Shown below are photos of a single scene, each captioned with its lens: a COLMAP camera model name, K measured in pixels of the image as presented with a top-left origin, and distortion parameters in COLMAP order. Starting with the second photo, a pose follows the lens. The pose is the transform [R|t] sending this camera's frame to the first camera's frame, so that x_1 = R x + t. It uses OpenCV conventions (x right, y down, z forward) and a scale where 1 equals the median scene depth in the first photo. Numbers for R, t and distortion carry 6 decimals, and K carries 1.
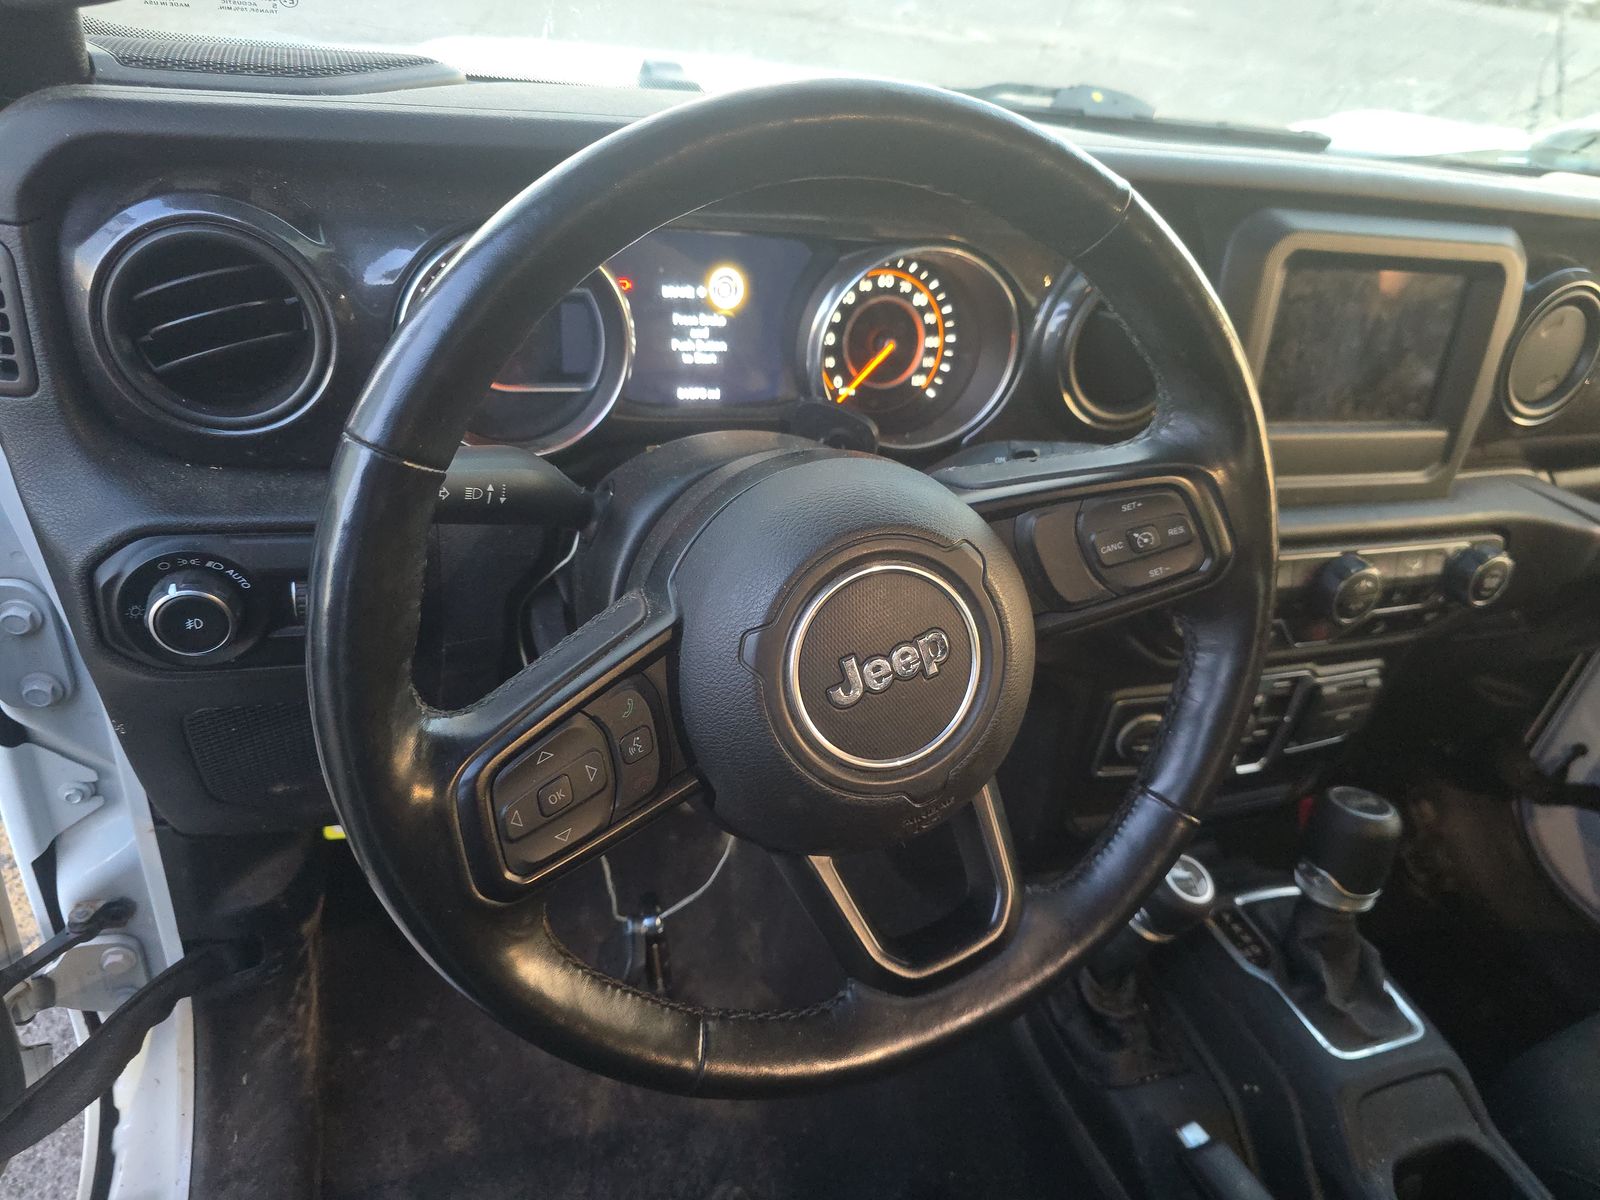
lens RADIAL K [[1039.0, 0, 796.0], [0, 1039.0, 612.8], [0, 0, 1]] dist [0.042970, -0.048065]
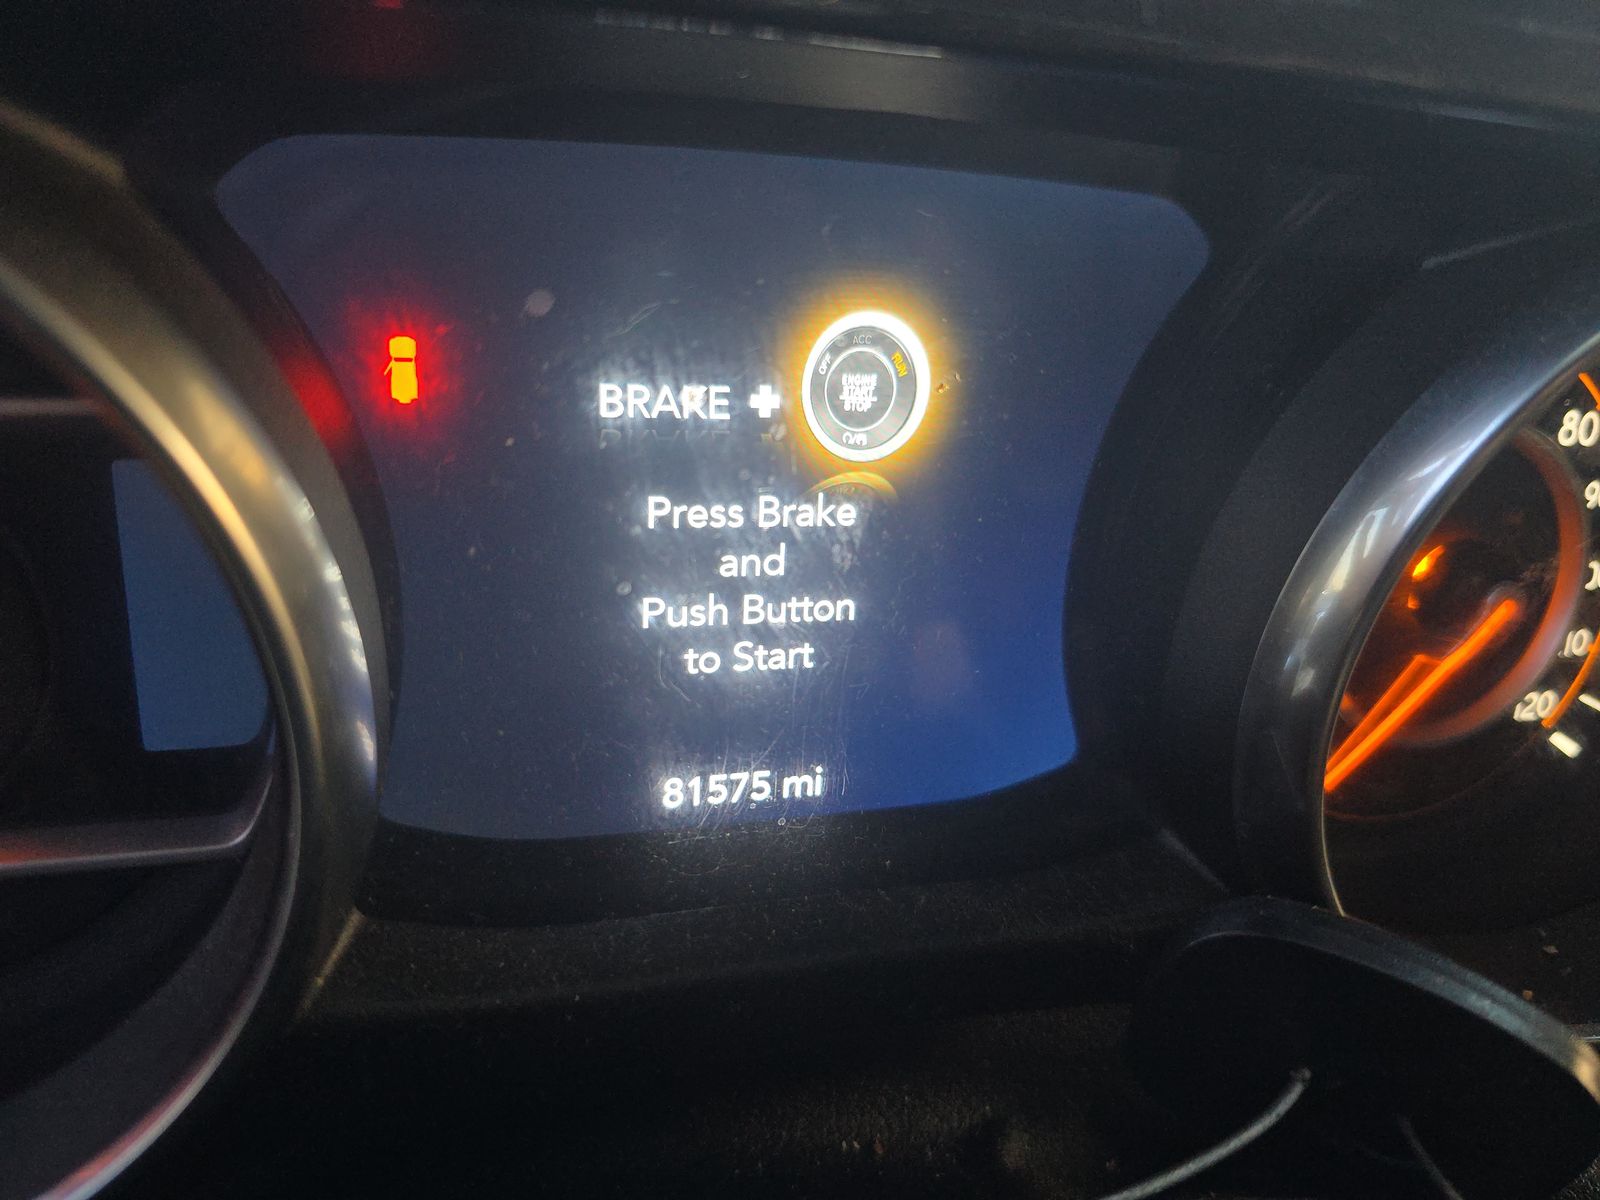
lens RADIAL K [[1039.0, 0, 791.8], [0, 1039.0, 602.6], [0, 0, 1]] dist [0.042970, -0.048065]
pose [[0.994215, 0.012326, -0.106696, -0.055221], [-0.026249, 0.991154, -0.130096, -0.220825], [0.104148, 0.132145, 0.985744, 0.736834]]
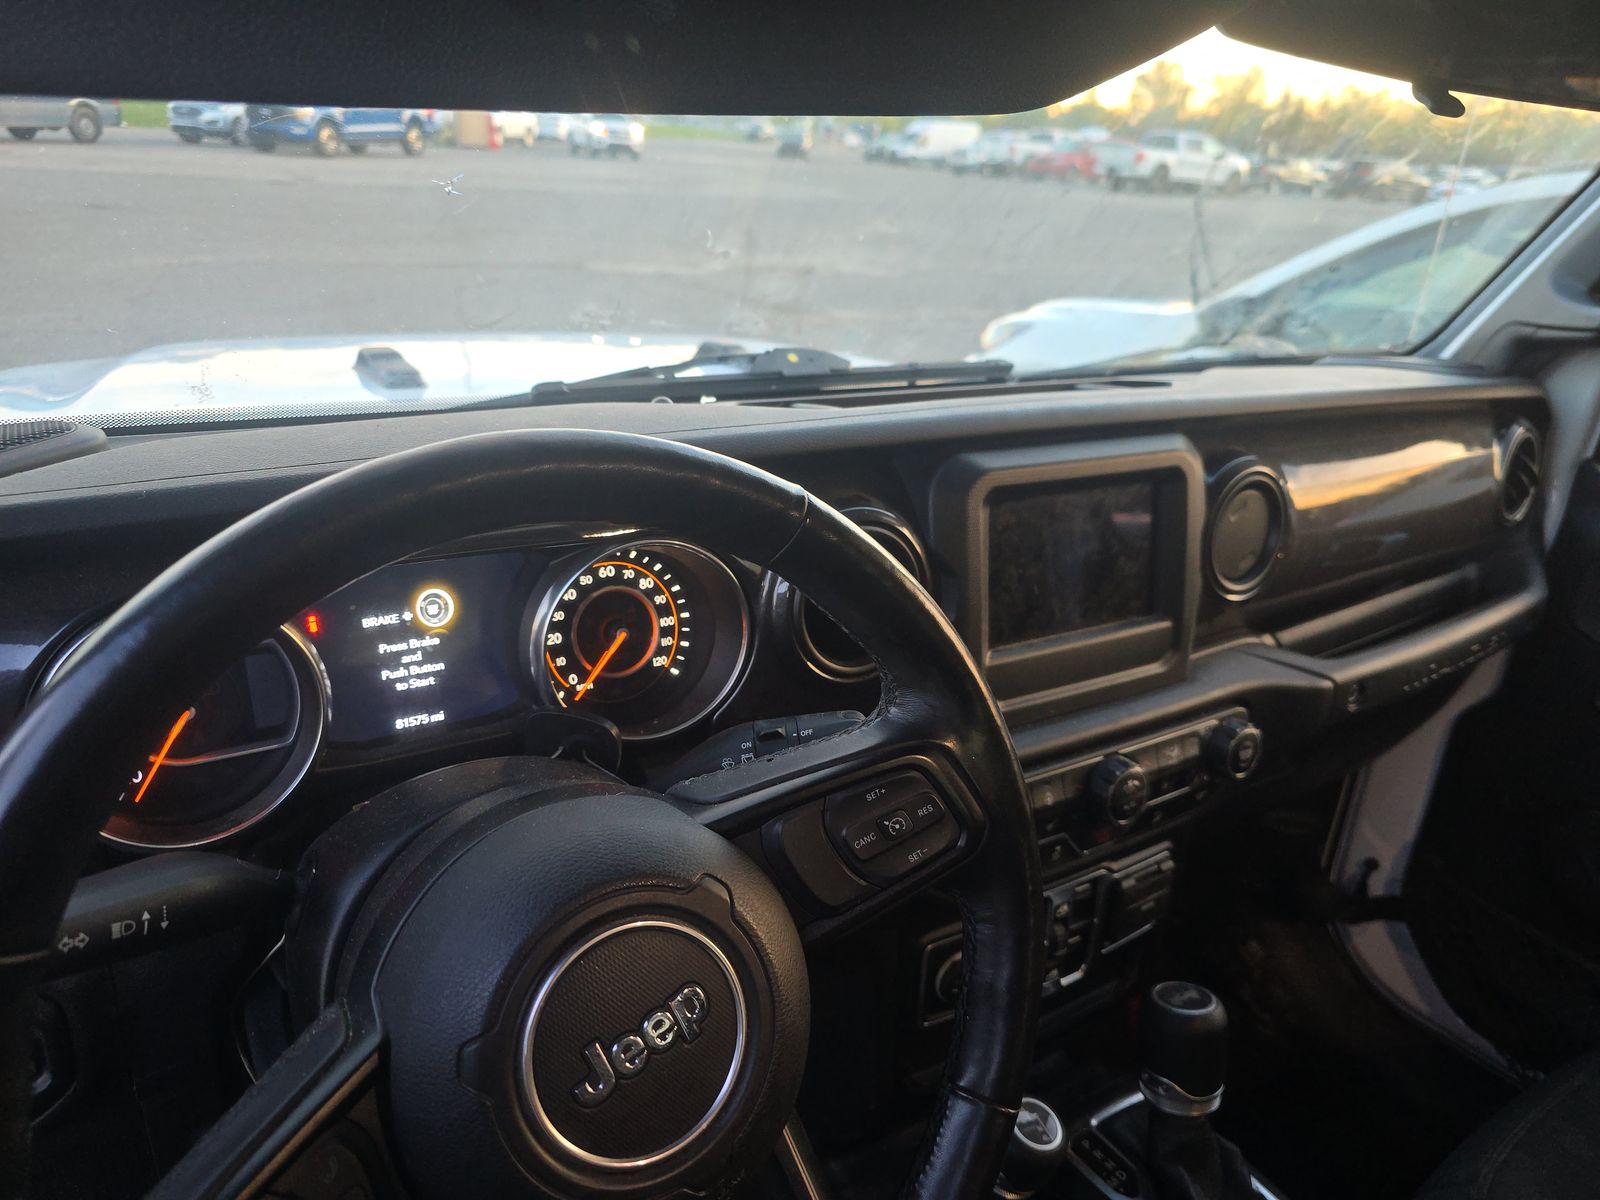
lens RADIAL K [[1039.0, 0, 775.3], [0, 1039.0, 629.1], [0, 0, 1]] dist [0.042970, -0.048065]
pose [[0.974632, -0.154153, 0.162263, 0.074809], [0.179466, 0.971468, -0.155052, -0.087676], [-0.133731, 0.180239, 0.974489, 0.040647]]
